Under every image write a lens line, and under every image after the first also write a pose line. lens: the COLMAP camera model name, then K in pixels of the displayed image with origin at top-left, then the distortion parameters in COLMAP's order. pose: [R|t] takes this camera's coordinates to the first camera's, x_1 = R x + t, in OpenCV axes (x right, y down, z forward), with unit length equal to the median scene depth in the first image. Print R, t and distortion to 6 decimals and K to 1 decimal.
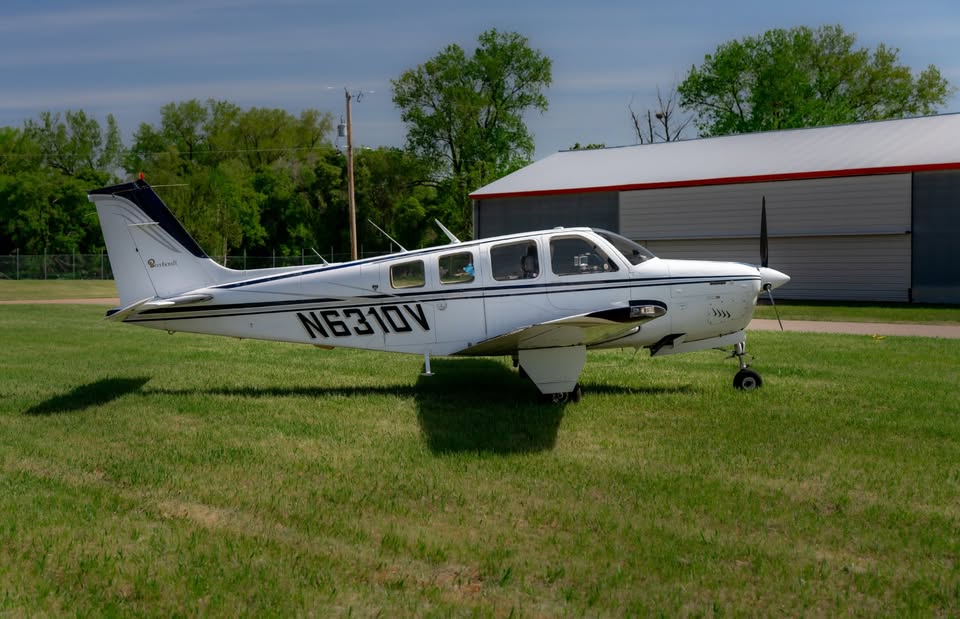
lens RADIAL K [[1420.9, 0, 507.5], [0, 1420.9, 306.8], [0, 0, 1]] dist [-0.008235, 0.009414]
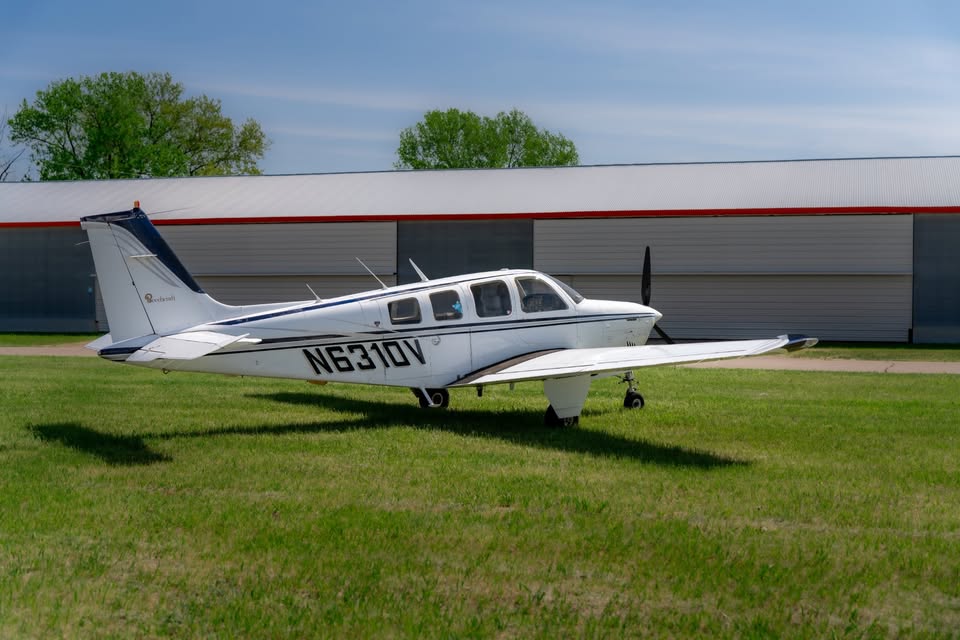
lens RADIAL K [[1360.5, 0, 480.0], [0, 1360.5, 320.0], [0, 0, 1]] dist [-0.001228, -0.048531]
pose [[0.834630, 0.000218, 0.550811, -0.565139], [0.007965, 0.999891, -0.012465, -0.003296], [-0.550754, 0.014791, 0.834537, 0.130504]]
